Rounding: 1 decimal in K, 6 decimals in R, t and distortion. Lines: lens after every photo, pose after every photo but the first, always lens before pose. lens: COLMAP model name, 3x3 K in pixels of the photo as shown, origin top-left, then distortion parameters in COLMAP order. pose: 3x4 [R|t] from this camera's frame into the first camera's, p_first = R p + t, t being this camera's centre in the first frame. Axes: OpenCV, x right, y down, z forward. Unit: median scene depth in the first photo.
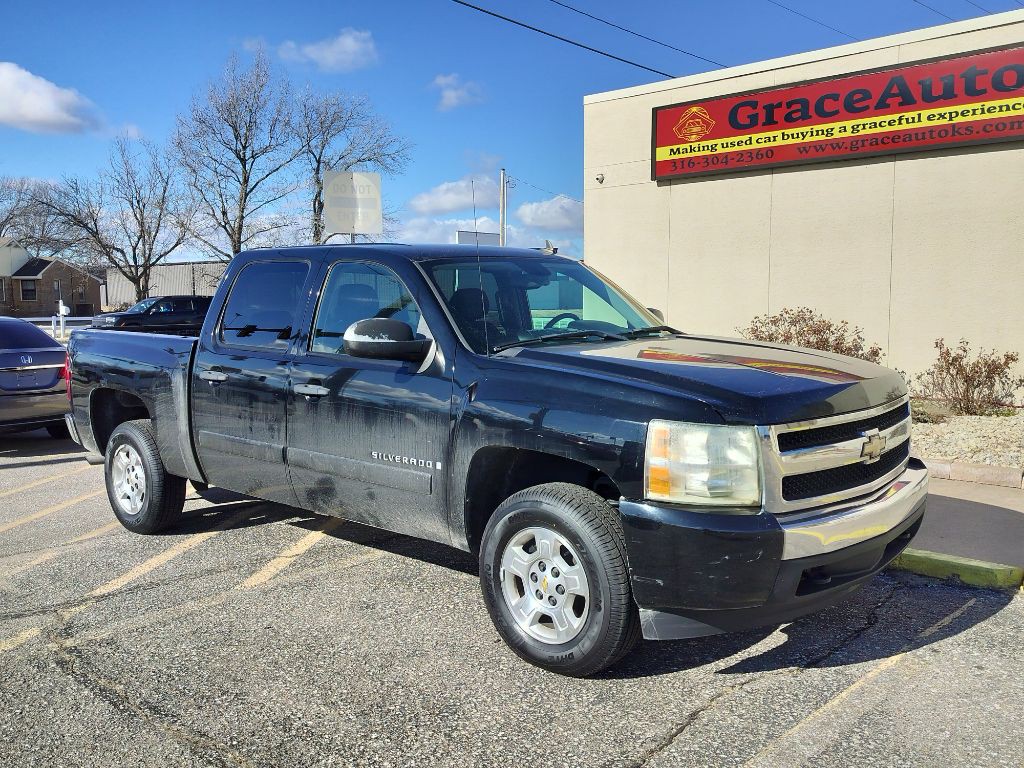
lens RADIAL K [[915.1, 0, 511.7], [0, 915.1, 381.3], [0, 0, 1]] dist [0.088061, -0.130328]
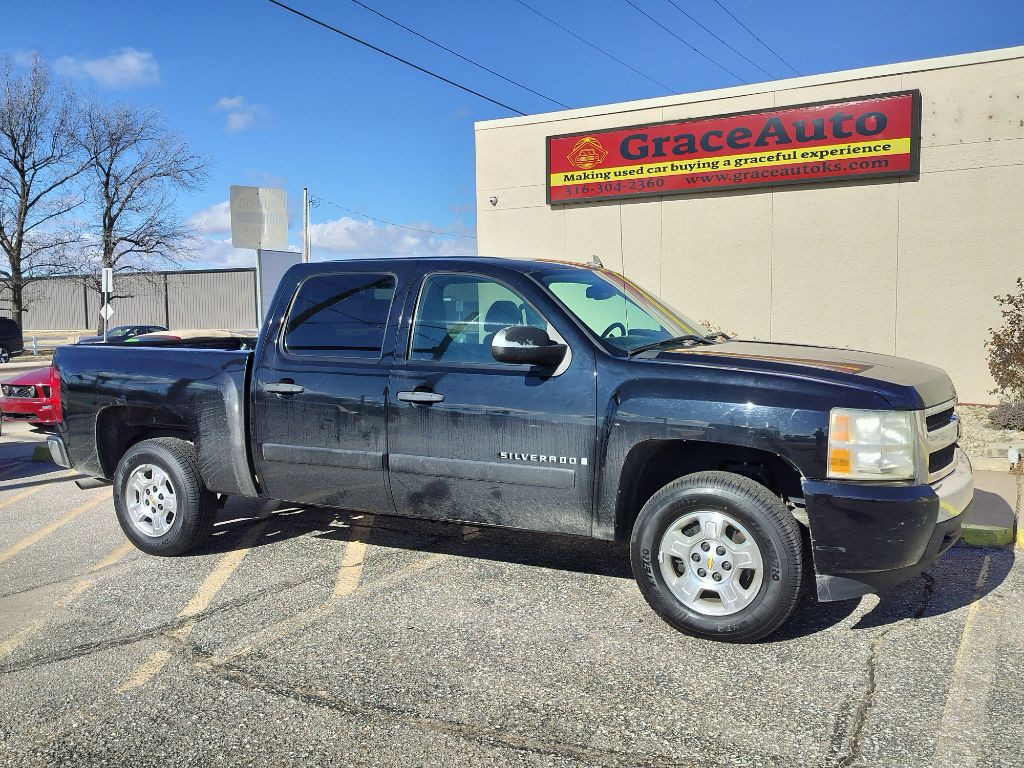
lens RADIAL K [[896.0, 0, 513.1], [0, 896.0, 384.8], [0, 0, 1]] dist [0.093340, -0.142790]
pose [[0.971820, -0.023074, 0.234594, -0.161523], [0.027042, 0.999540, -0.013710, 0.005655], [-0.234170, 0.019668, 0.971997, -0.002048]]
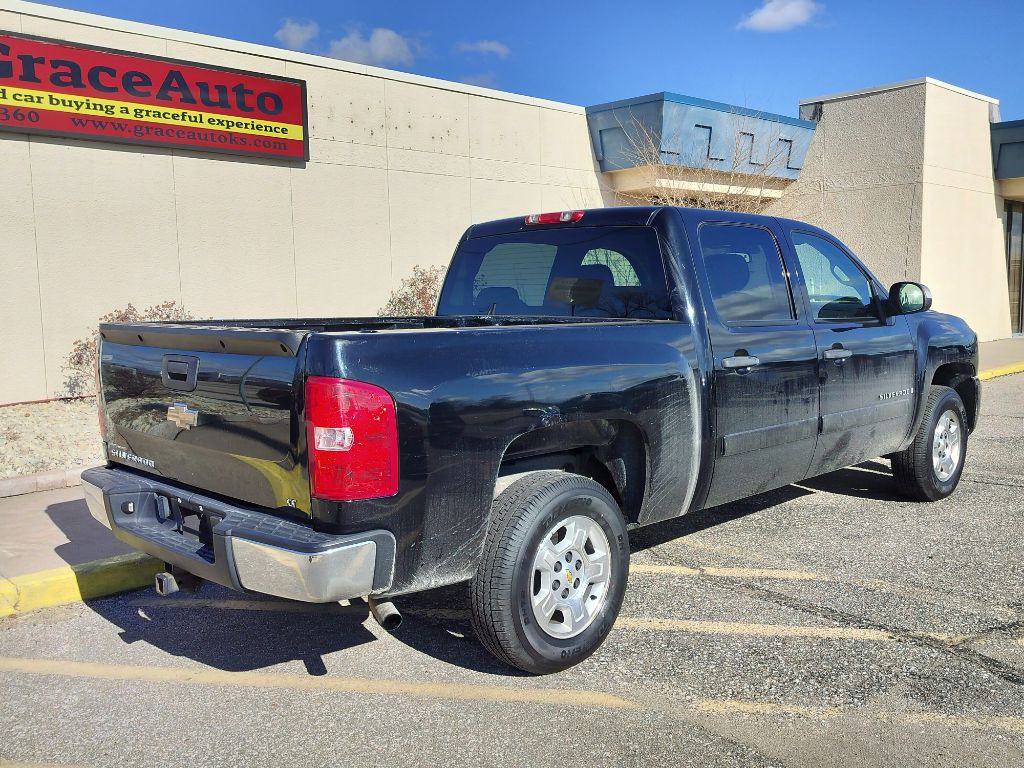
lens RADIAL K [[933.4, 0, 510.6], [0, 933.4, 381.6], [0, 0, 1]] dist [0.082690, -0.125163]
pose [[0.047376, -0.088771, 0.994925, -0.597393], [0.108368, 0.990621, 0.083227, -0.040722], [-0.992981, 0.103876, 0.056552, 0.600804]]
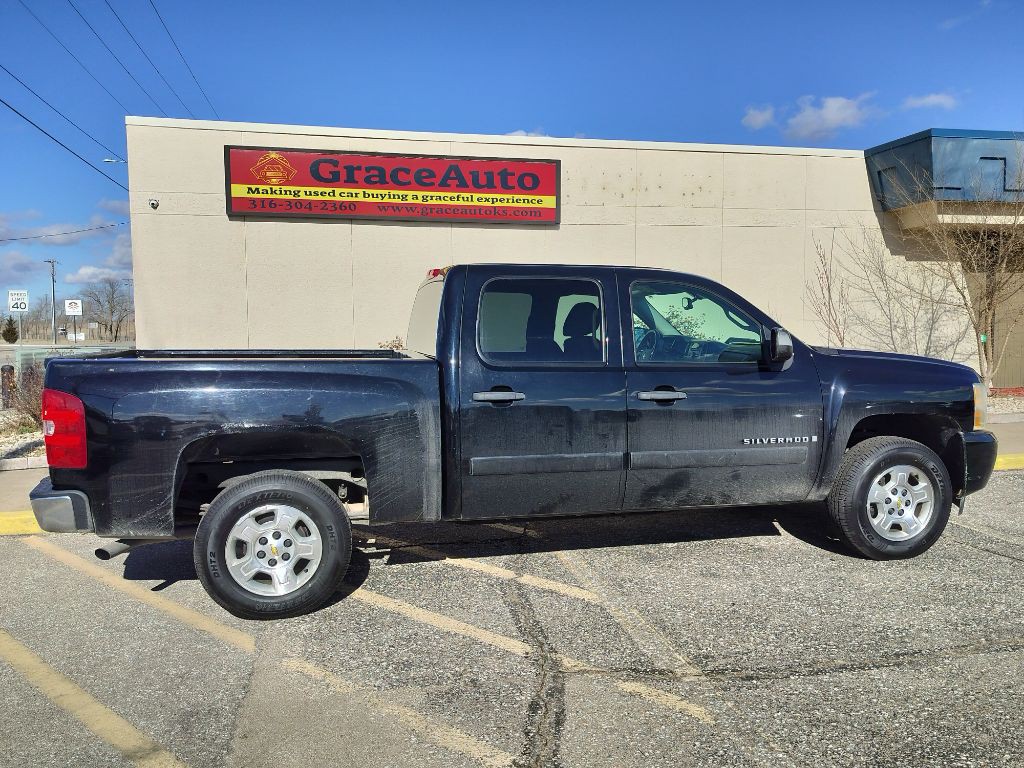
lens RADIAL K [[799.6, 0, 512.2], [0, 799.6, 386.5], [0, 0, 1]] dist [0.093976, -0.140700]
pose [[0.562816, -0.054545, 0.824781, -0.511692], [0.078581, 0.996832, 0.012301, -0.012849], [-0.822839, 0.057889, 0.565319, 0.275477]]
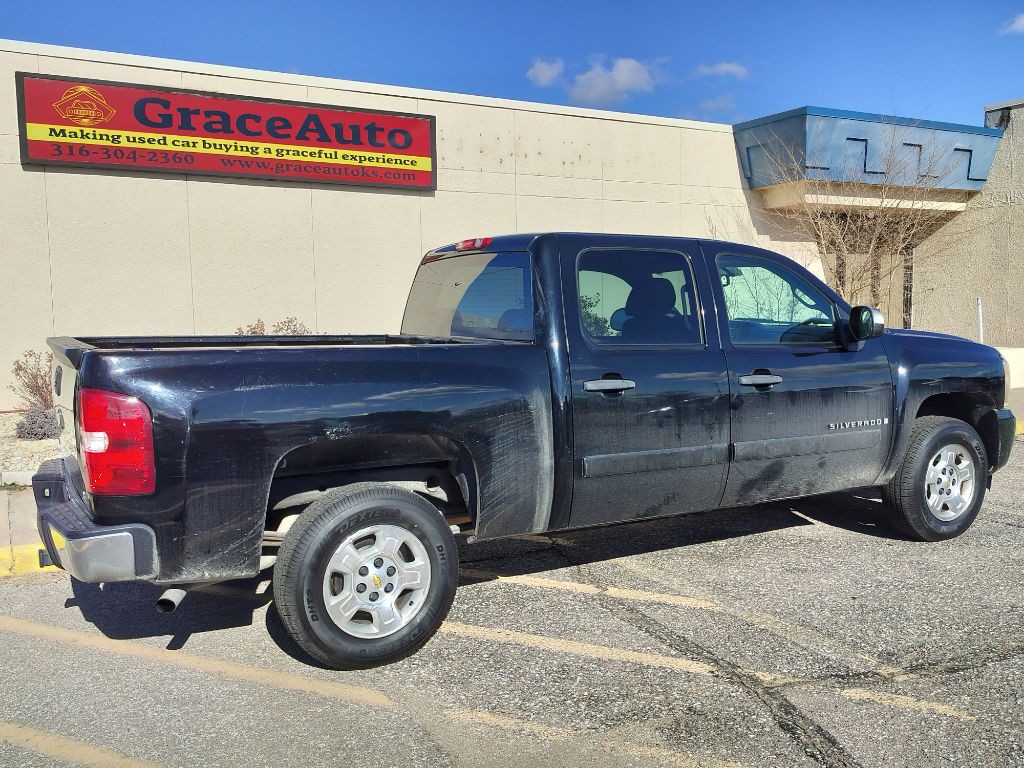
lens RADIAL K [[903.8, 0, 513.7], [0, 903.8, 387.6], [0, 0, 1]] dist [0.091437, -0.138479]
pose [[0.308133, -0.075992, 0.948303, -0.576750], [0.095435, 0.994245, 0.048664, -0.026461], [-0.946544, 0.075506, 0.313613, 0.432361]]
